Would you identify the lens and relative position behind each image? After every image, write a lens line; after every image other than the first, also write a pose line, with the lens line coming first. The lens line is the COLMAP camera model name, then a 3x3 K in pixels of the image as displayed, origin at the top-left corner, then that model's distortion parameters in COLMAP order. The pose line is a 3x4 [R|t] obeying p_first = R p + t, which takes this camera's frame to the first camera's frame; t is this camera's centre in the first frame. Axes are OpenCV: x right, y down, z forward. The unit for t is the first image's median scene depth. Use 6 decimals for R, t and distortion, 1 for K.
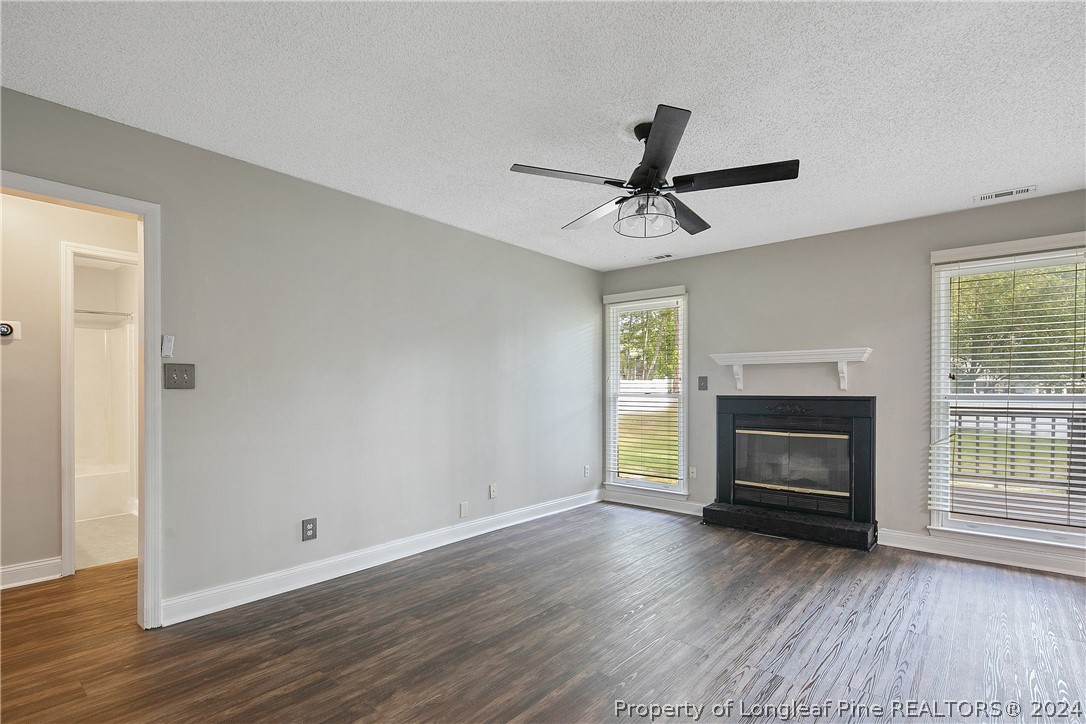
lens RADIAL K [[534.7, 0, 545.2], [0, 534.7, 390.2], [0, 0, 1]] dist [-0.000834, -0.000569]
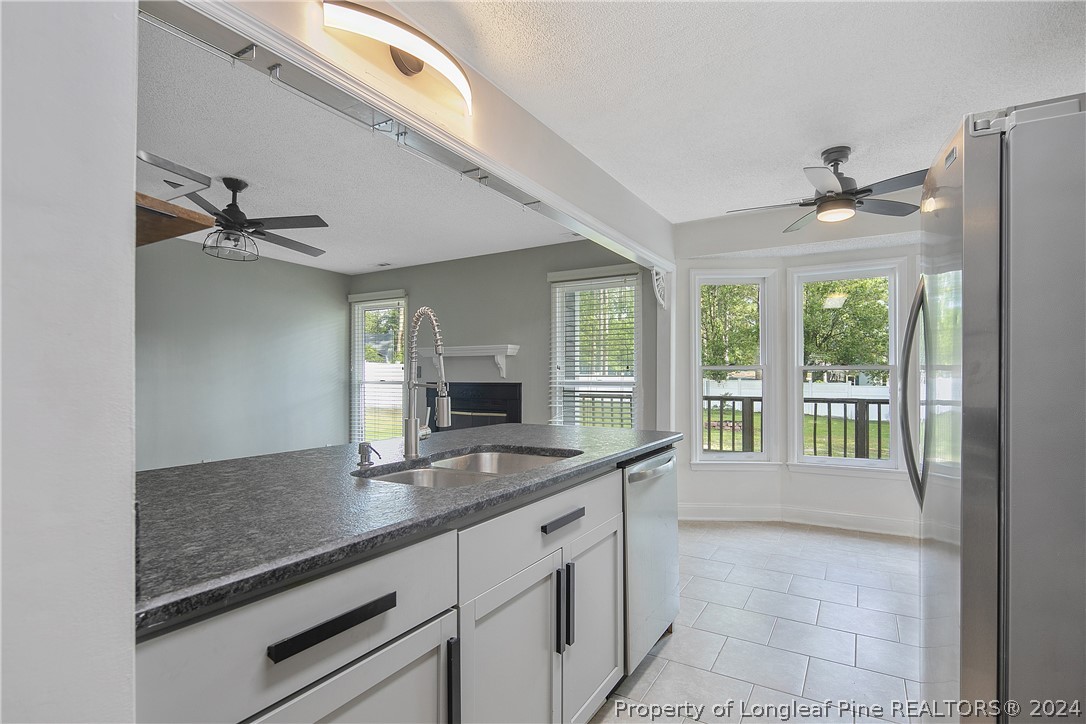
lens RADIAL K [[540.7, 0, 541.5], [0, 540.7, 376.7], [0, 0, 1]] dist [-0.000428, -0.000664]
pose [[0.985794, 0.003356, 0.167927, 0.431162], [-0.002494, 0.999983, -0.005344, 0.003460], [-0.167942, 0.004849, 0.985785, -0.275518]]
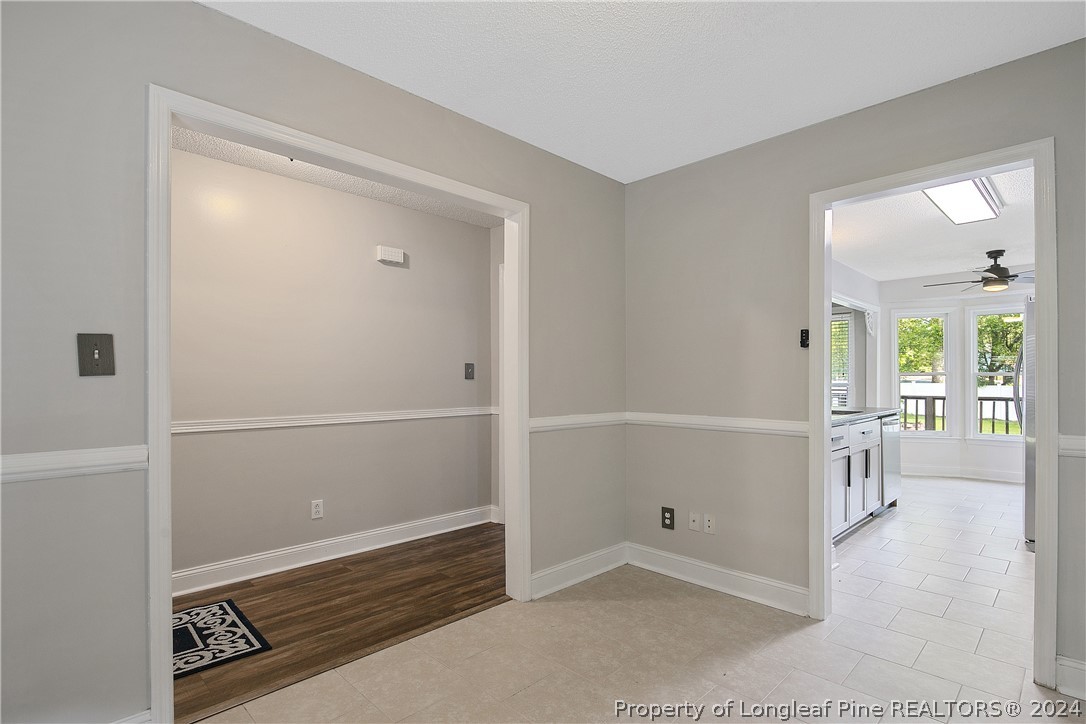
lens RADIAL K [[535.1, 0, 544.7], [0, 535.1, 377.9], [0, 0, 1]] dist [-0.000964, -0.000129]
pose [[0.996889, 0.002793, -0.078767, -0.001436], [-0.003412, 0.999964, -0.007722, 0.006214], [0.078742, 0.007967, 0.996863, -0.941959]]
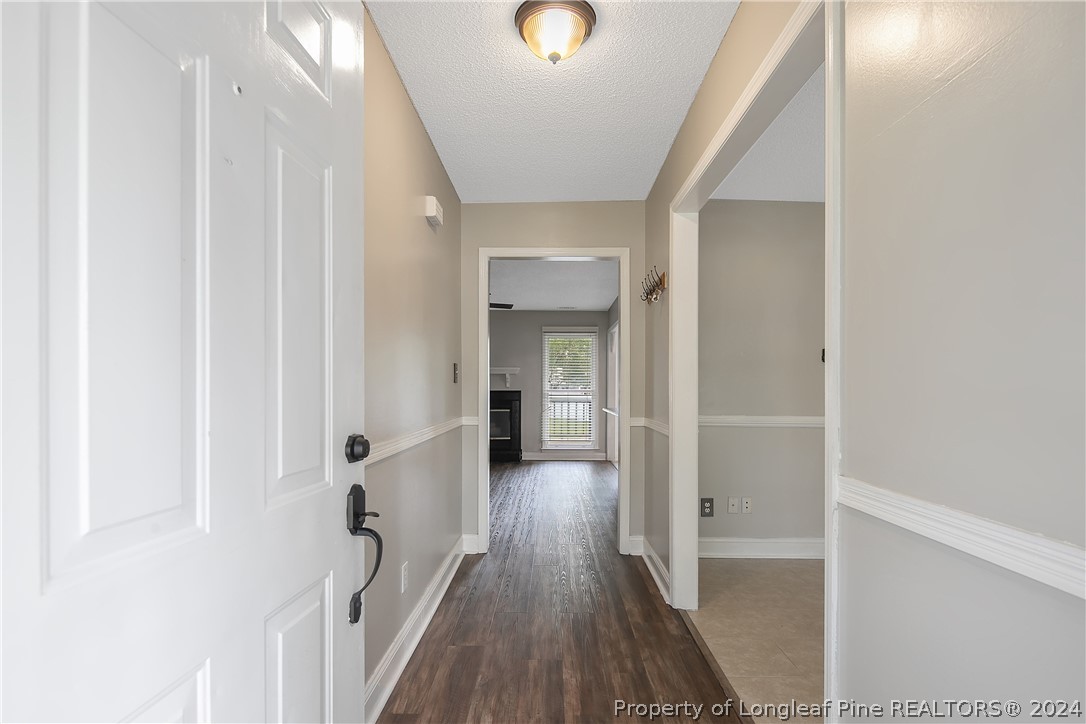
lens RADIAL K [[534.7, 0, 545.2], [0, 534.7, 390.2], [0, 0, 1]] dist [-0.000834, -0.000569]
pose [[0.777434, -0.000948, 0.628964, -0.616276], [0.000959, 0.999999, 0.000321, 0.009392], [-0.628964, 0.000353, 0.777434, -0.681694]]
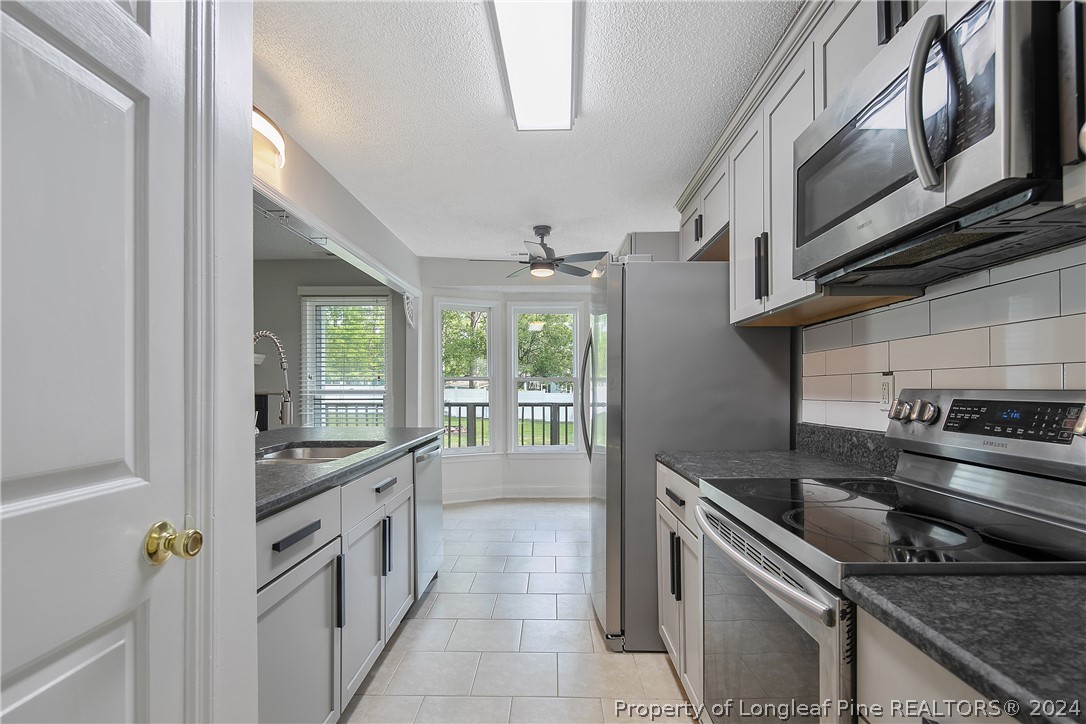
lens RADIAL K [[534.7, 0, 545.2], [0, 534.7, 390.2], [0, 0, 1]] dist [-0.000834, -0.000569]
pose [[0.770766, -0.002136, 0.637115, 0.298897], [0.000374, 0.999996, 0.002900, 0.003906], [-0.637118, -0.001997, 0.770763, -0.414789]]
